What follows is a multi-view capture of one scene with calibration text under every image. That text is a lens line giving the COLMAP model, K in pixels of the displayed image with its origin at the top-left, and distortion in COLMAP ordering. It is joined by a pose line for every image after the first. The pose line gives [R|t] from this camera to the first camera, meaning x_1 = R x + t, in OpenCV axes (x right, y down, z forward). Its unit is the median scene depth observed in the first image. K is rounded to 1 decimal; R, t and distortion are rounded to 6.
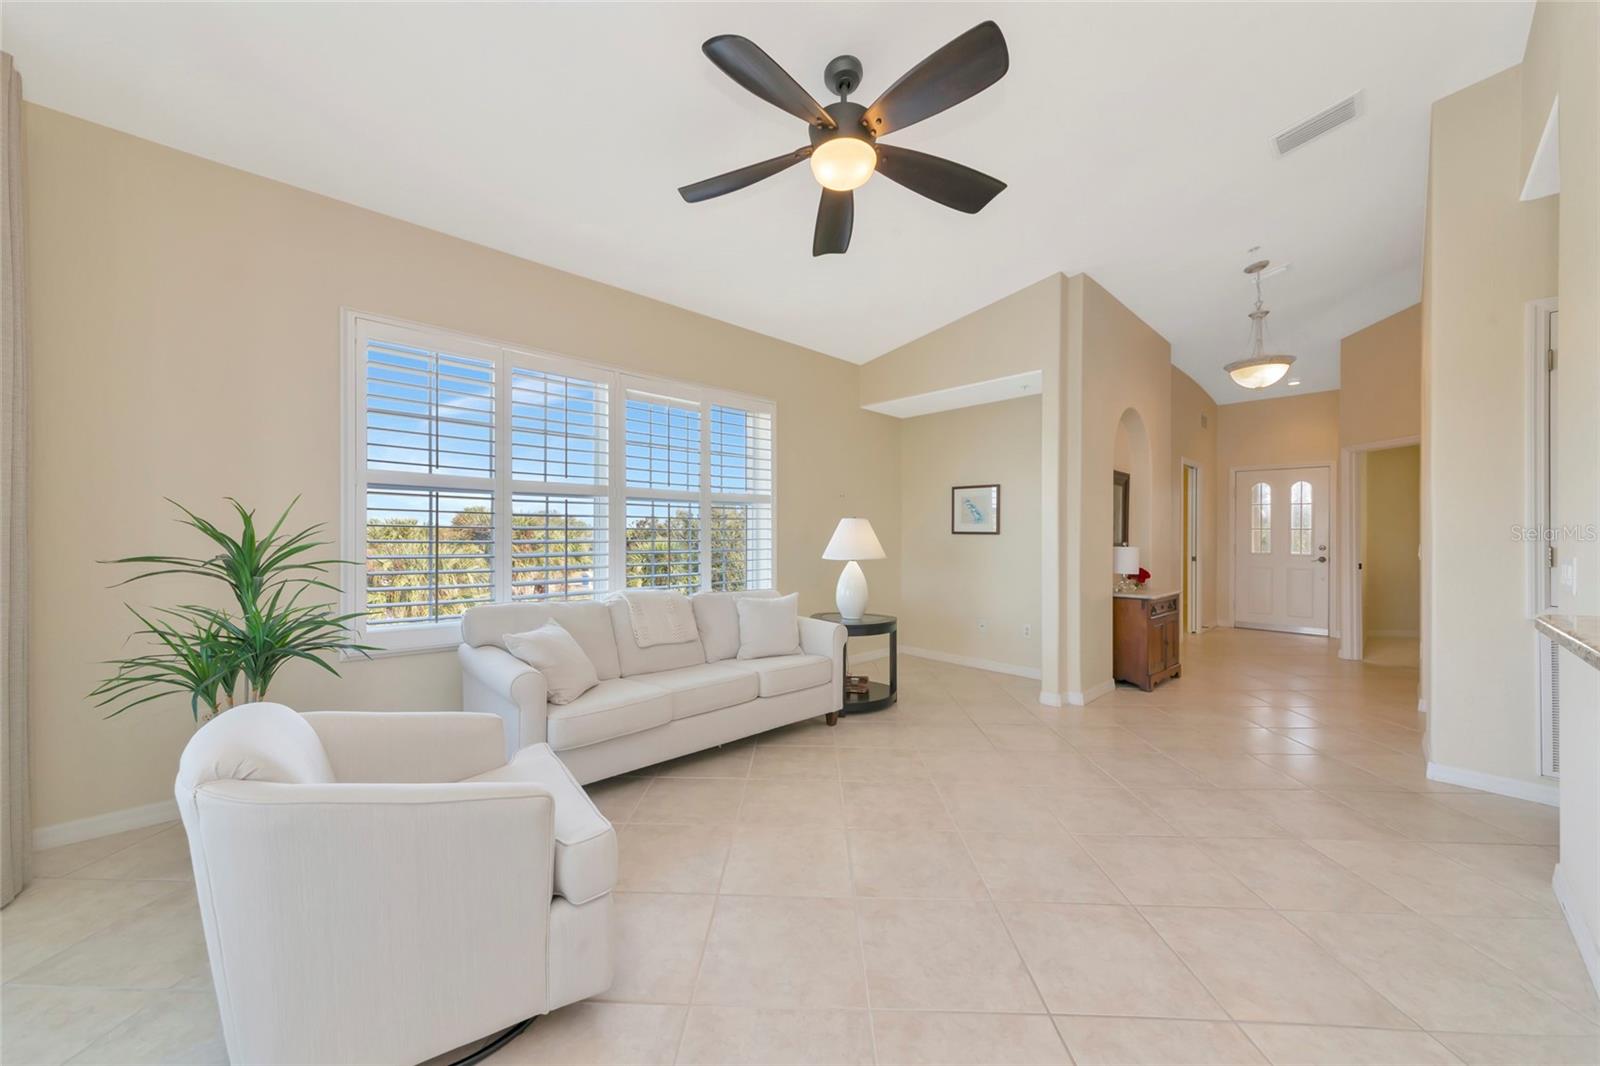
lens RADIAL K [[577.7, 0, 800.0], [0, 577.7, 533.0], [0, 0, 1]] dist [-0.000251, -0.000074]
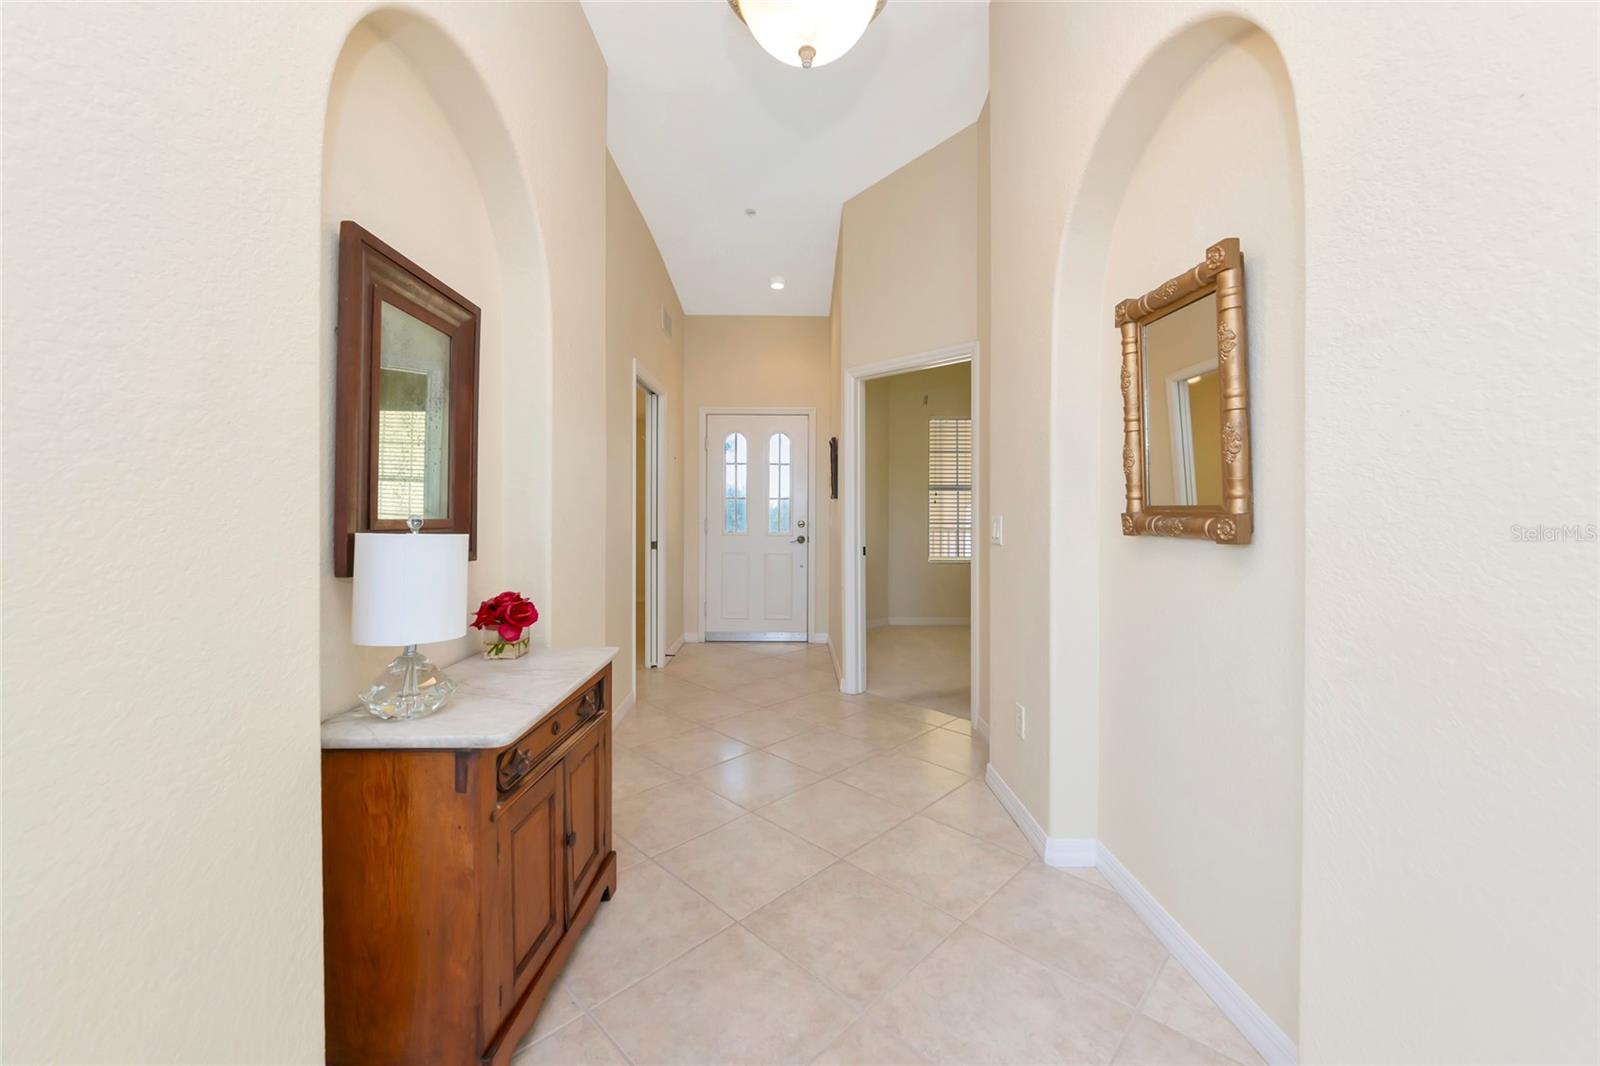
lens RADIAL K [[664.9, 0, 800.0], [0, 664.9, 533.0], [0, 0, 1]] dist [0.001601, 0.000294]
pose [[0.691554, -0.020850, 0.722024, 0.484923], [-0.005655, 0.999396, 0.034276, 0.013388], [-0.722303, -0.027787, 0.691019, 0.695962]]
